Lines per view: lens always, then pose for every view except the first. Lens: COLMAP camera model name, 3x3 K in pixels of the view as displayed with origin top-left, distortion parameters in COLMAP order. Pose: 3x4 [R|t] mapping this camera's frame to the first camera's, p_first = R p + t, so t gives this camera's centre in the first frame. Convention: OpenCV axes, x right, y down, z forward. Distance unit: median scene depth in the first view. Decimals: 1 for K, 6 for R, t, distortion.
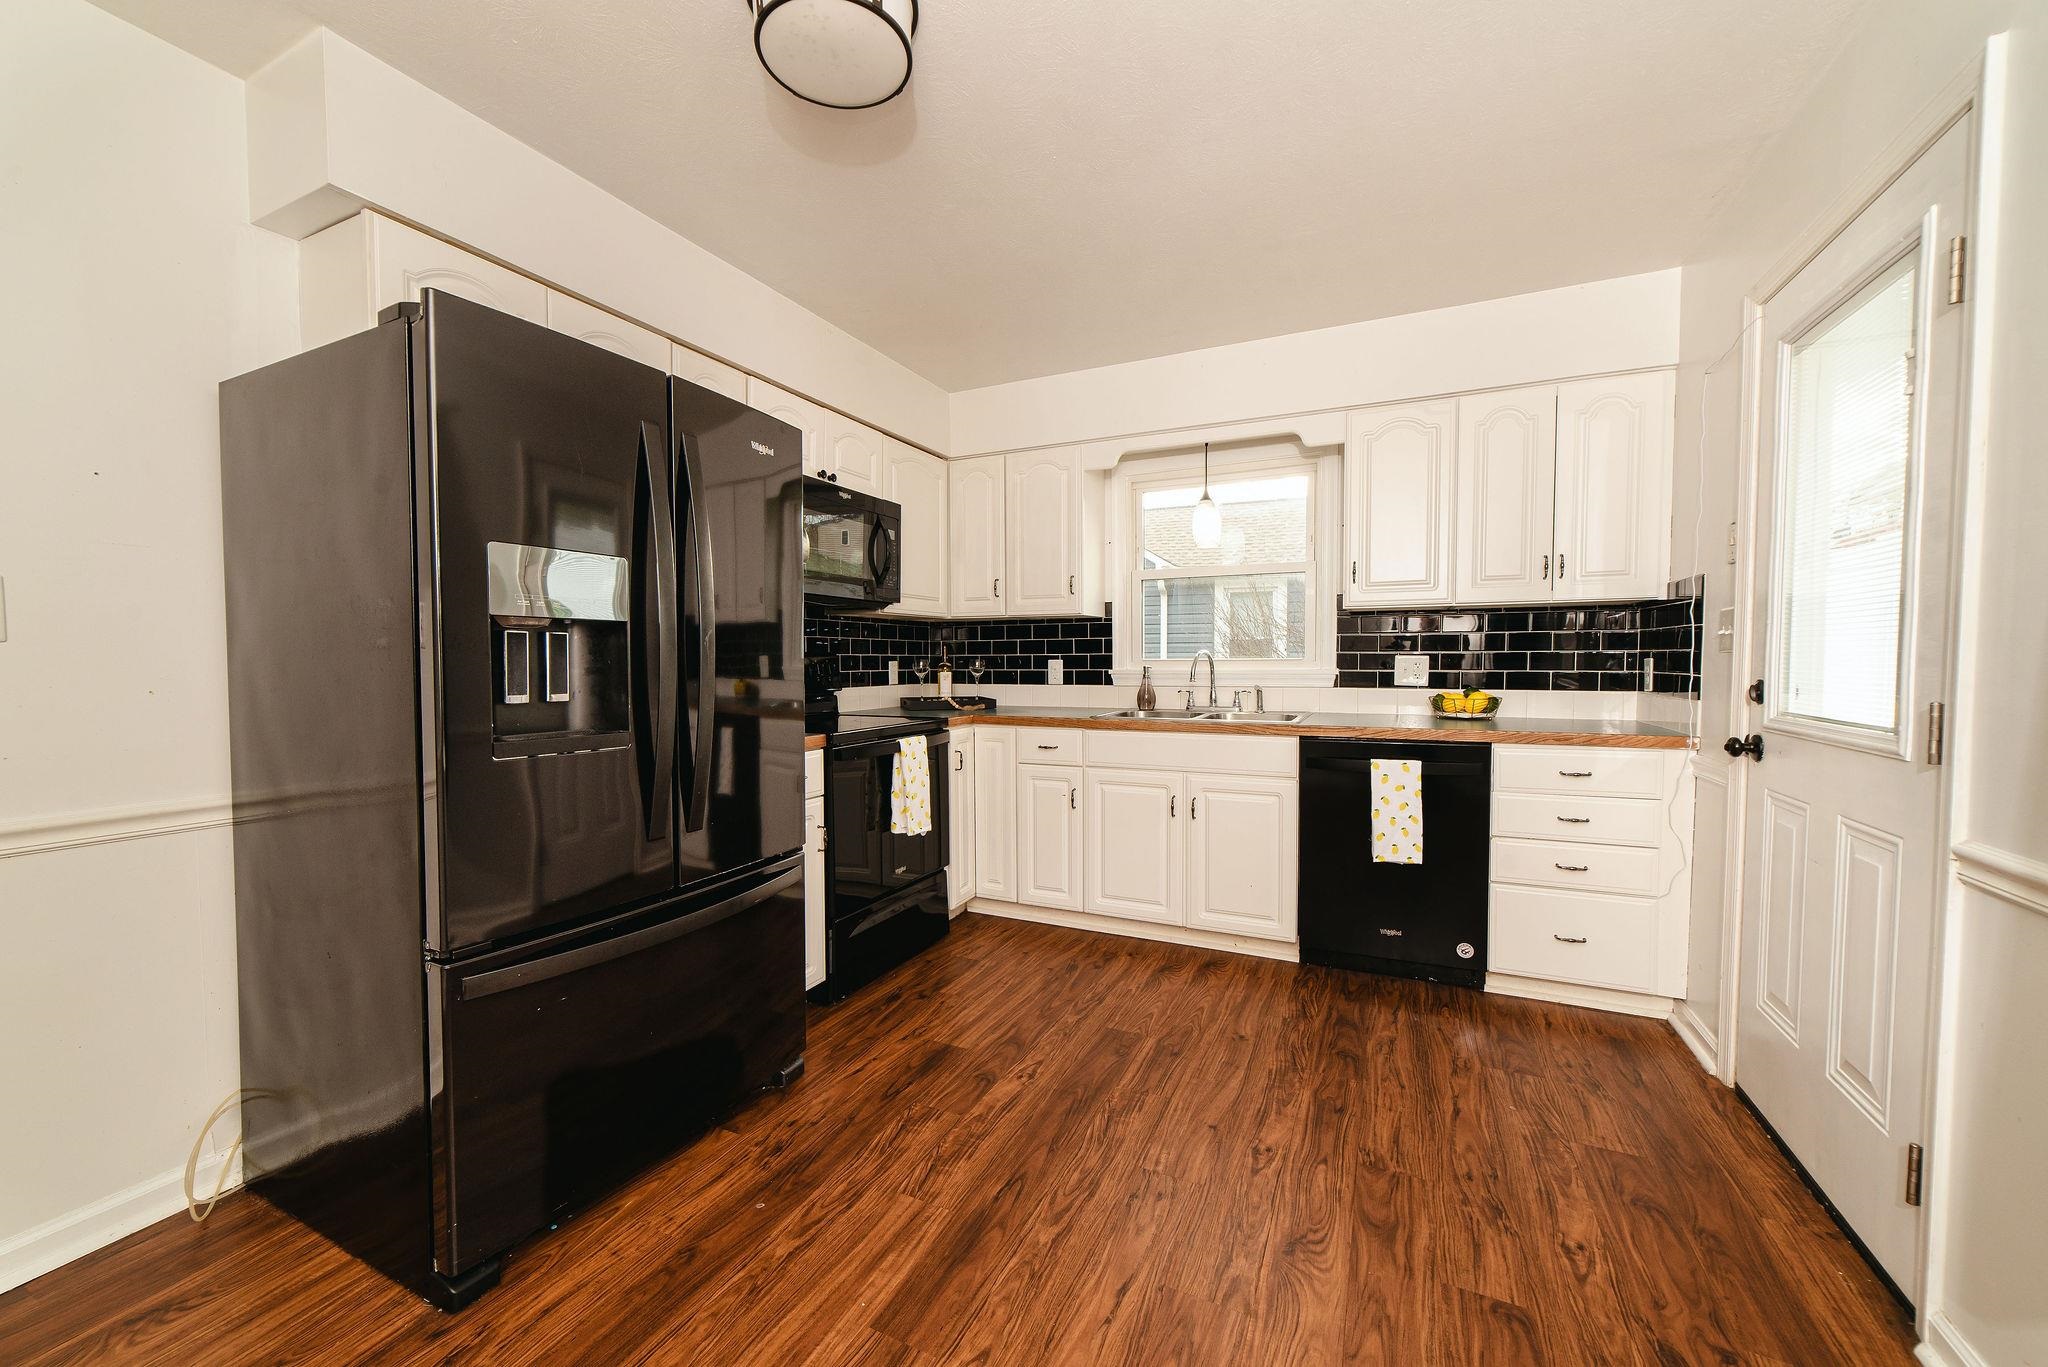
lens RADIAL K [[780.0, 0, 1017.1], [0, 780.0, 689.0], [0, 0, 1]] dist [-0.001744, 0.000634]
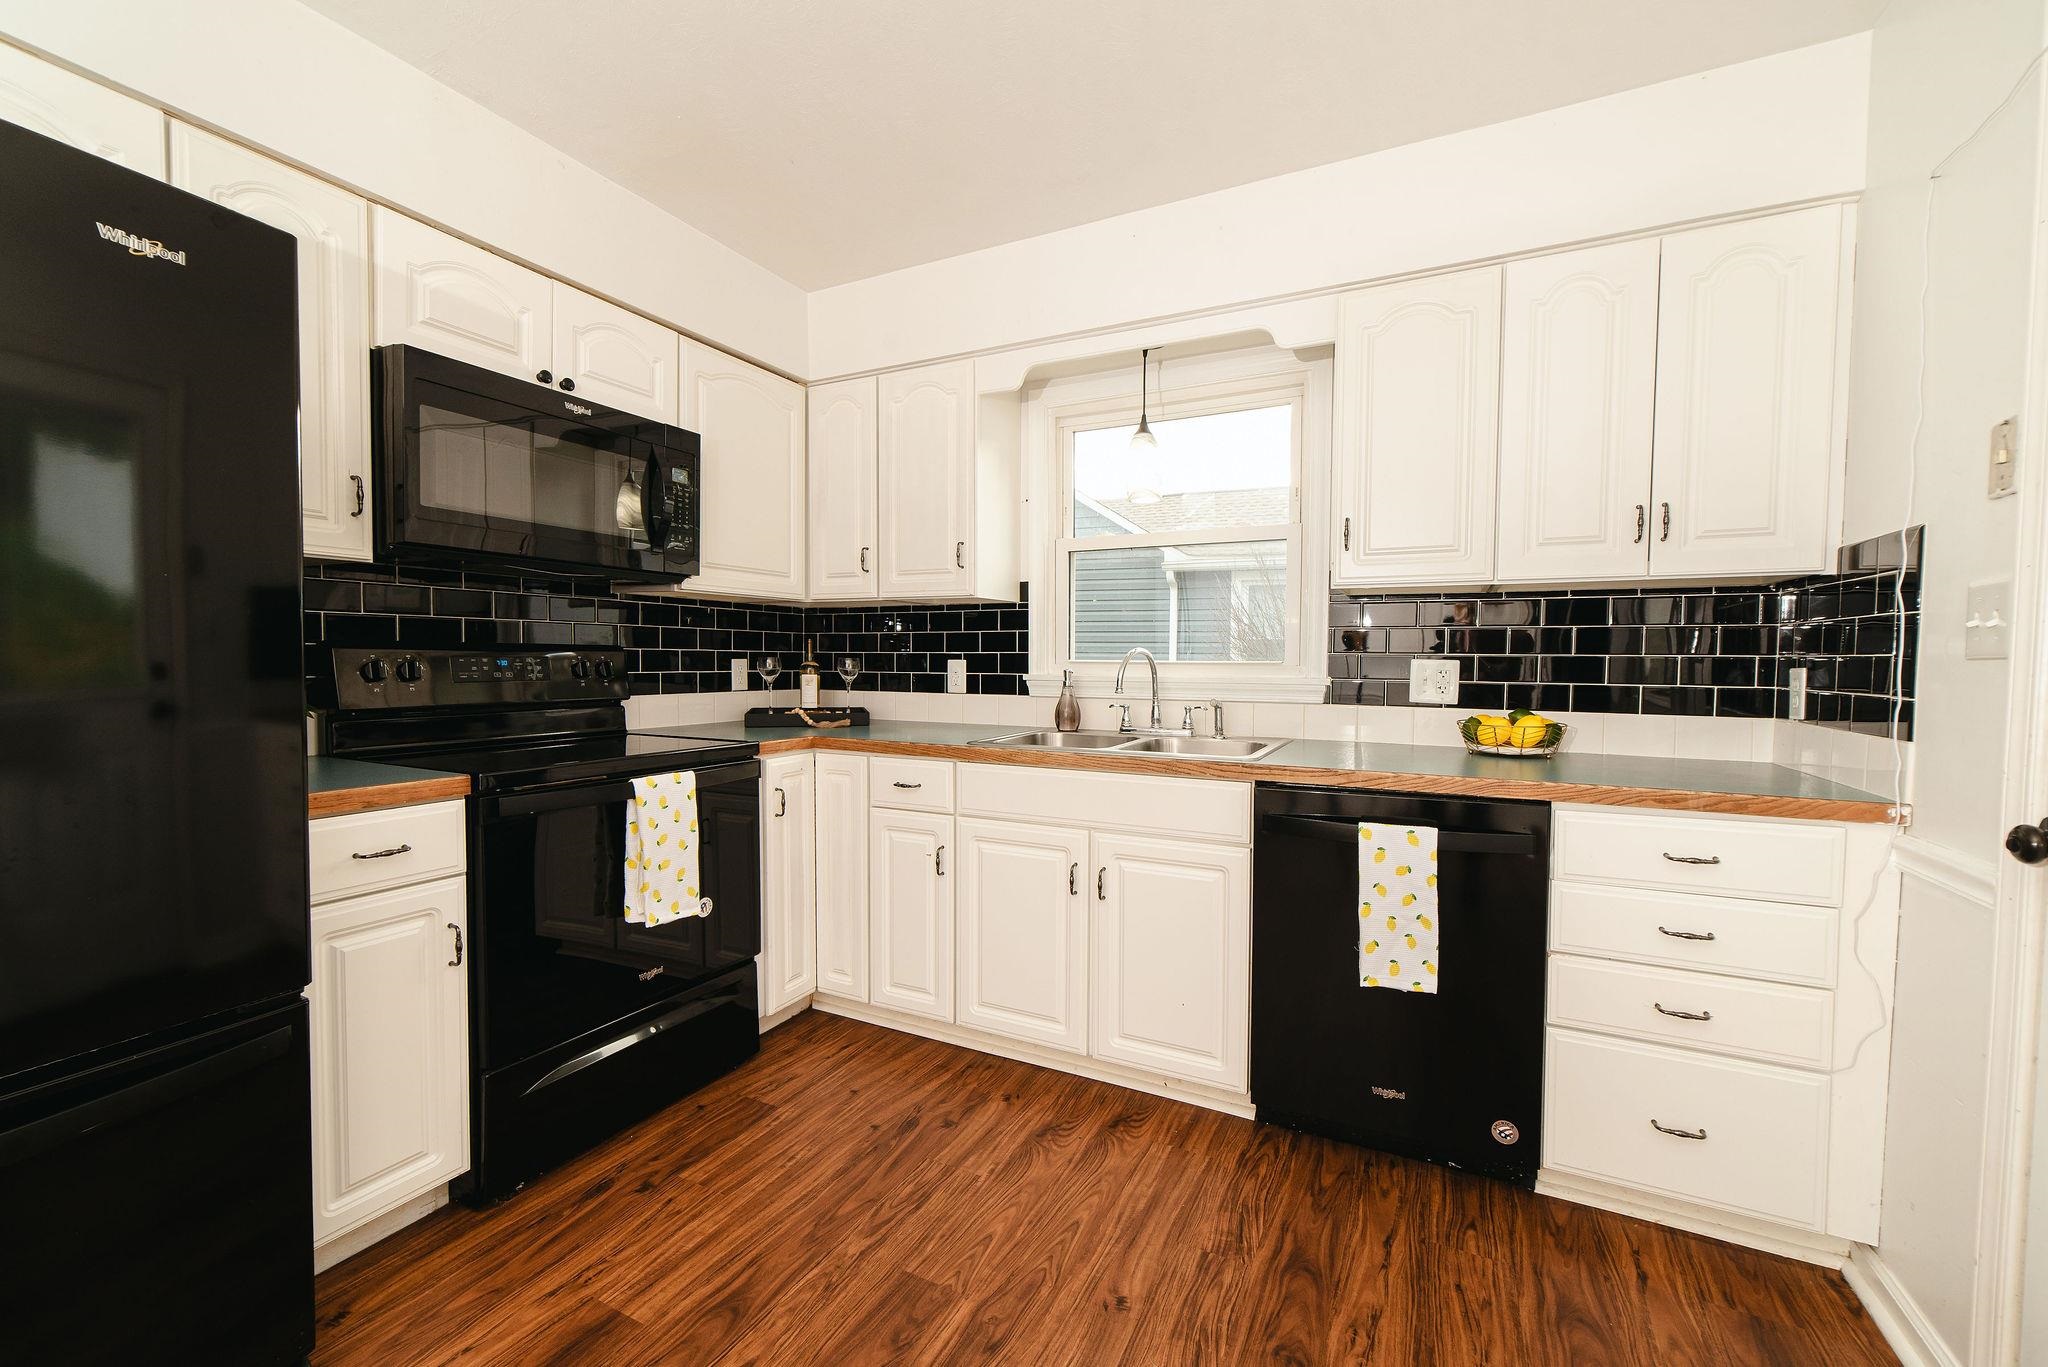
lens RADIAL K [[811.8, 0, 1041.2], [0, 811.8, 689.6], [0, 0, 1]] dist [-0.001408, -0.000044]
pose [[0.999878, 0.012068, -0.009893, 0.206969], [-0.012070, 0.999927, -0.000197, -0.014948], [0.009890, 0.000317, 0.999951, 0.348655]]
